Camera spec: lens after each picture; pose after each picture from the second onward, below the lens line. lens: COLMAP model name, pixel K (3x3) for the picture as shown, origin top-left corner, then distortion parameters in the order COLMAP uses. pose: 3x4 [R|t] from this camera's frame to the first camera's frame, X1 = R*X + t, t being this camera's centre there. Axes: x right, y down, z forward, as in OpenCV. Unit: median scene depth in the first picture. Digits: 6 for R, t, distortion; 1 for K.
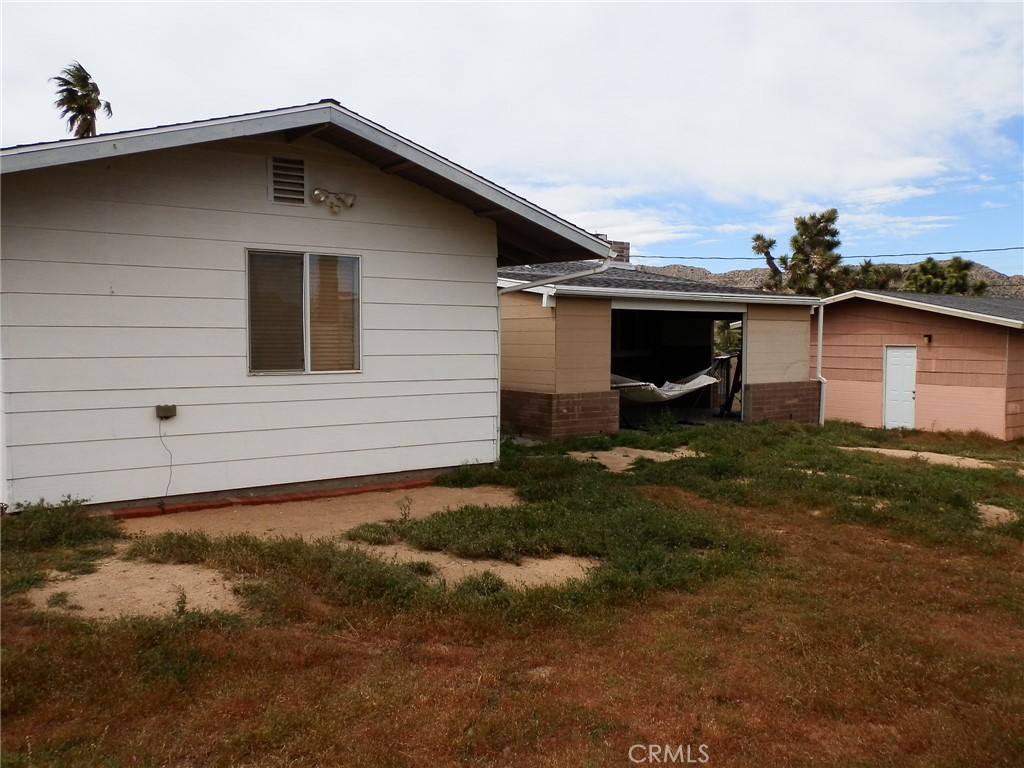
lens RADIAL K [[875.2, 0, 520.0], [0, 875.2, 380.3], [0, 0, 1]] dist [0.018193, -0.003134]
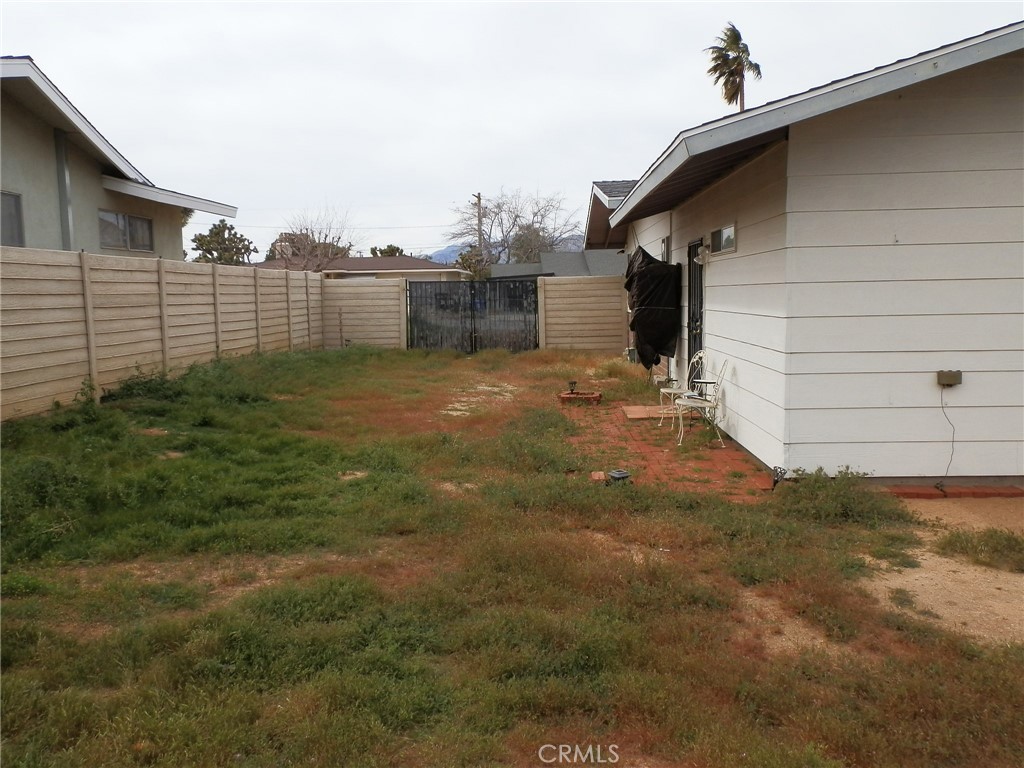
lens RADIAL K [[875.2, 0, 510.4], [0, 875.2, 384.0], [0, 0, 1]] dist [0.018193, -0.003134]
pose [[0.778363, 0.050158, -0.625808, -0.220119], [-0.013819, 0.997931, 0.062795, -0.007773], [0.627663, -0.040229, 0.777445, 0.070892]]
